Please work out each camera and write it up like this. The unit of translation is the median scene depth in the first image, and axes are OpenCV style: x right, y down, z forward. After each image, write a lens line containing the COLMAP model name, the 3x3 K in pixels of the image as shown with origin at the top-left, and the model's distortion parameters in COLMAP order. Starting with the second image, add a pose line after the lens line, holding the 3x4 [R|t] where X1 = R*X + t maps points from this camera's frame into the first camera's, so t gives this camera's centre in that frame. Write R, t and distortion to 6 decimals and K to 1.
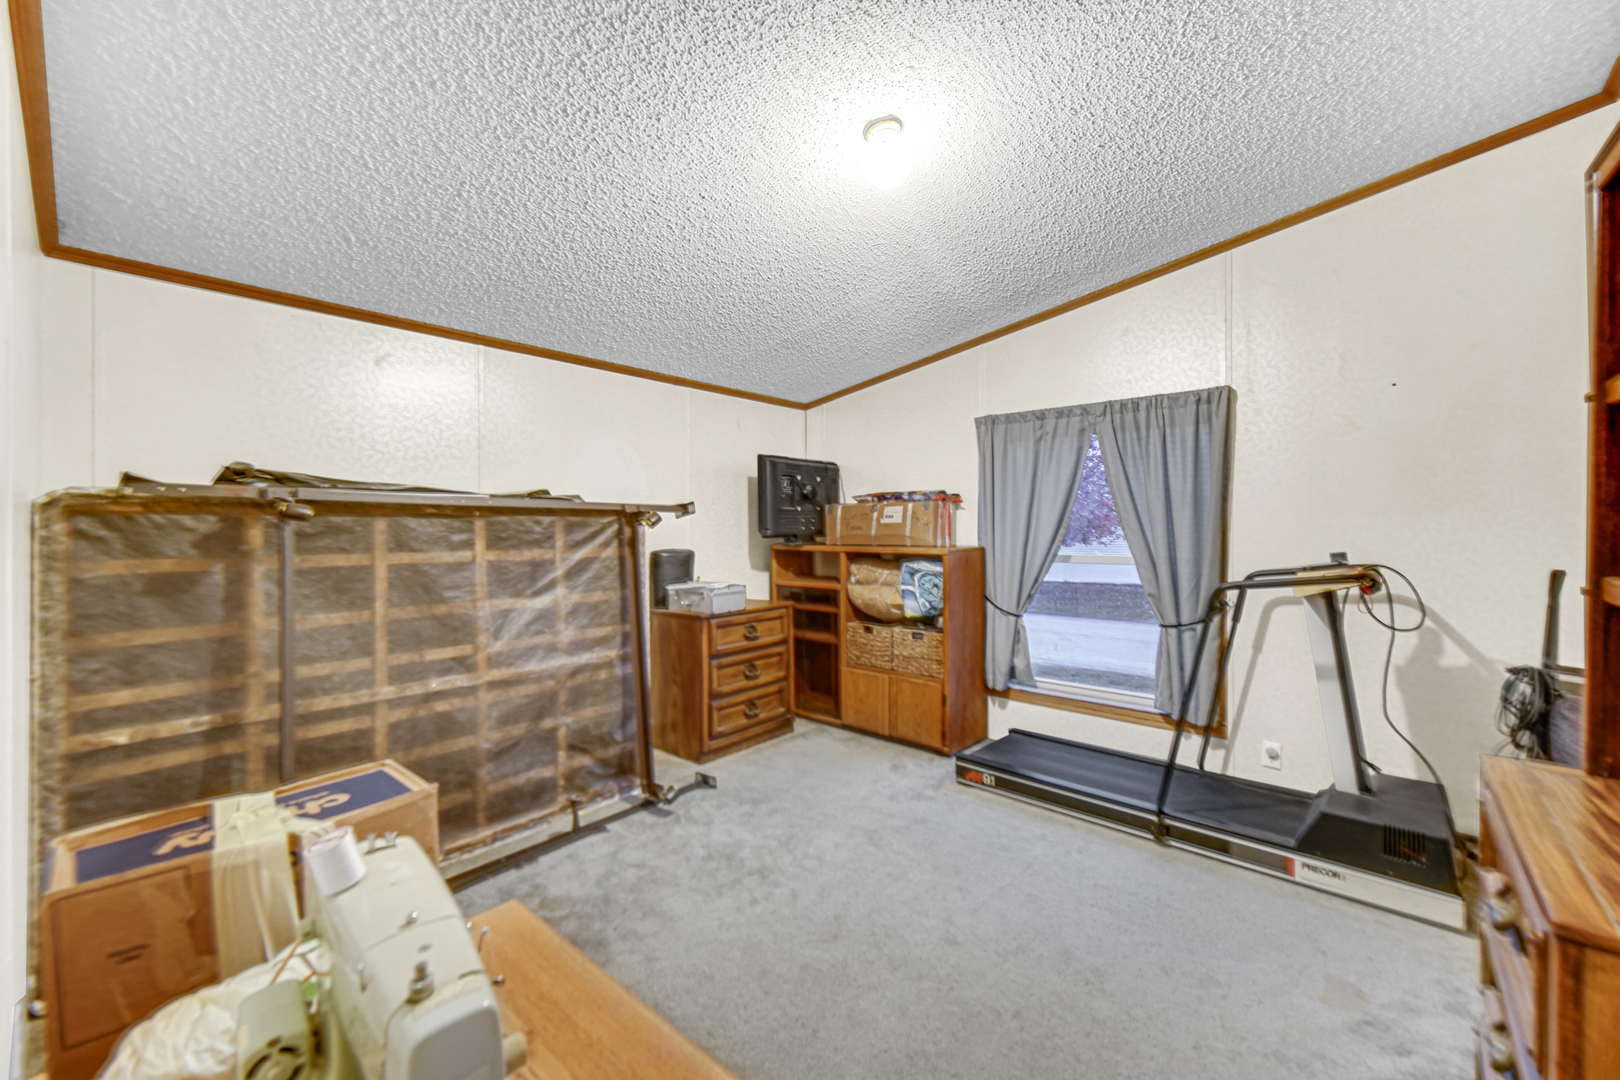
lens RADIAL K [[658.0, 0, 806.2], [0, 658.0, 529.4], [0, 0, 1]] dist [-0.006031, 0.001796]
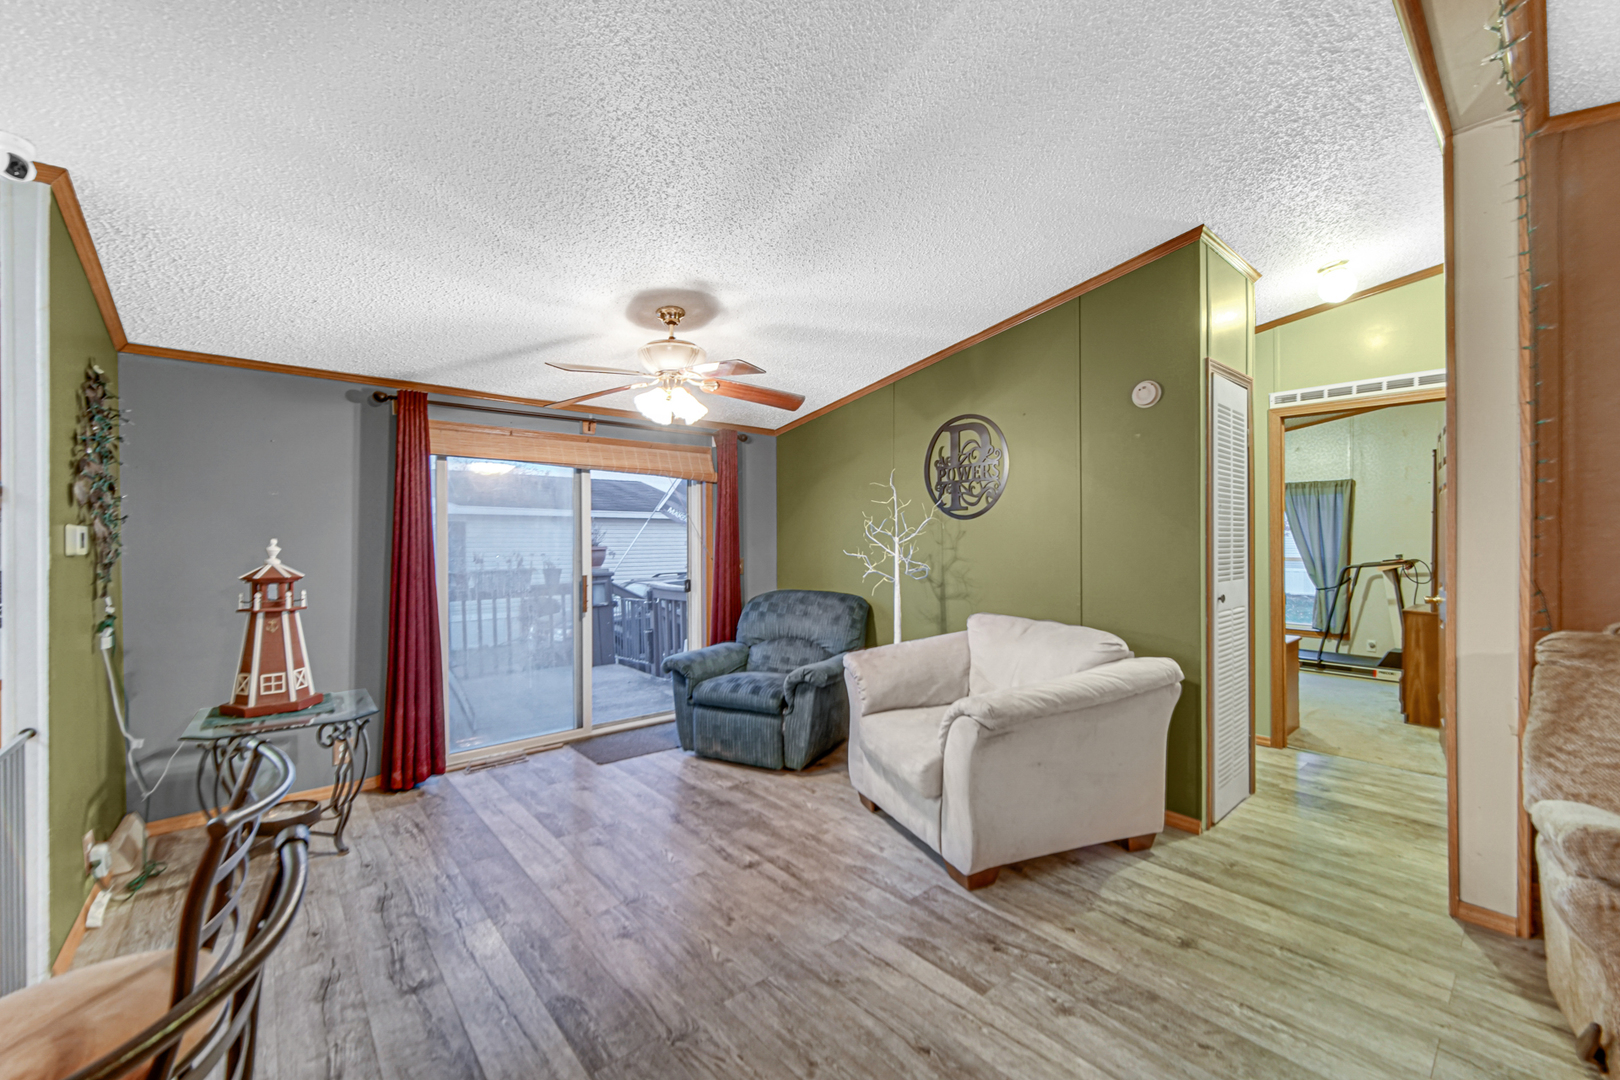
lens RADIAL K [[658.0, 0, 803.0], [0, 658.0, 532.8], [0, 0, 1]] dist [-0.006031, 0.001796]
pose [[0.992497, 0.011782, -0.121697, -0.920424], [-0.012950, 0.999877, -0.008807, 0.003758], [0.121578, 0.010316, 0.992528, -1.416194]]
